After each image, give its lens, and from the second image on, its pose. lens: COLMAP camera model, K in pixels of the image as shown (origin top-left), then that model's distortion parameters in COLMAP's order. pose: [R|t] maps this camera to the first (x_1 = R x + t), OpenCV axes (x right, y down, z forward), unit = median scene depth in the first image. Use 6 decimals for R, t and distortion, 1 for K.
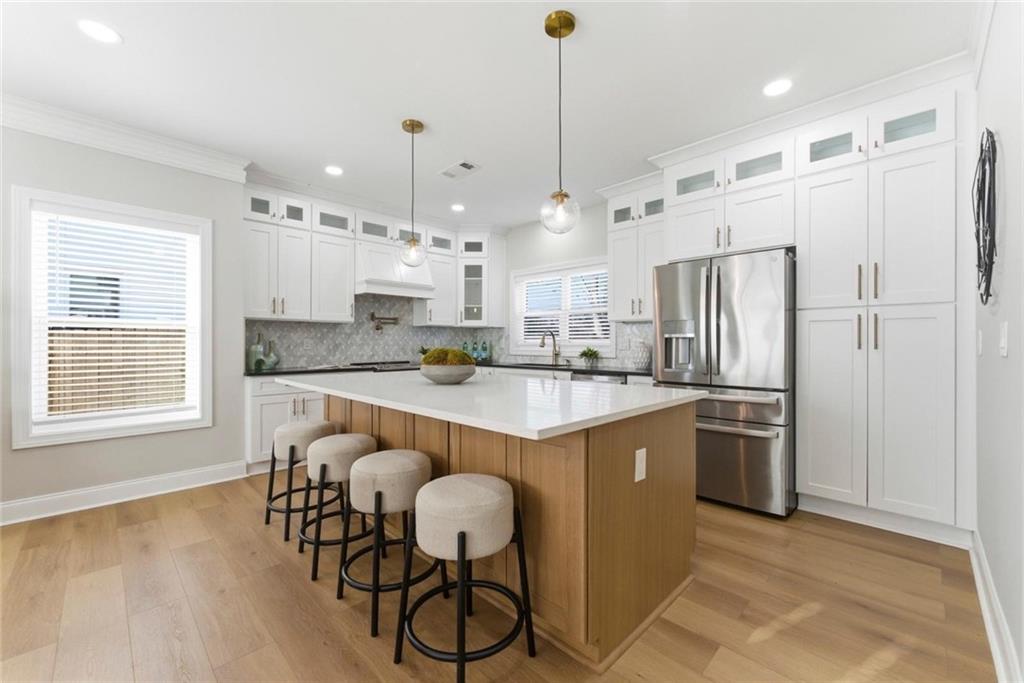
lens RADIAL K [[410.3, 0, 512.0], [0, 410.3, 341.5], [0, 0, 1]] dist [-0.010870, -0.000026]
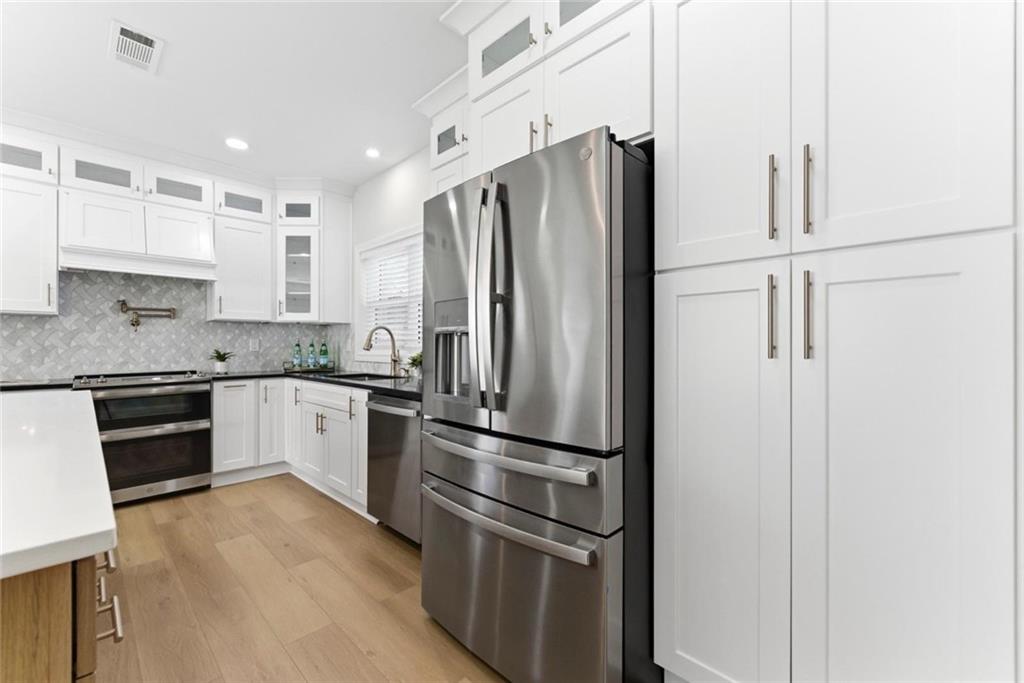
lens RADIAL K [[417.7, 0, 512.0], [0, 417.7, 341.5], [0, 0, 1]] dist [-0.000158, 0.000005]
pose [[0.999896, -0.001971, 0.014252, 0.290756], [0.002009, 0.999994, -0.002687, 0.001139], [-0.014246, 0.002715, 0.999895, 0.288162]]
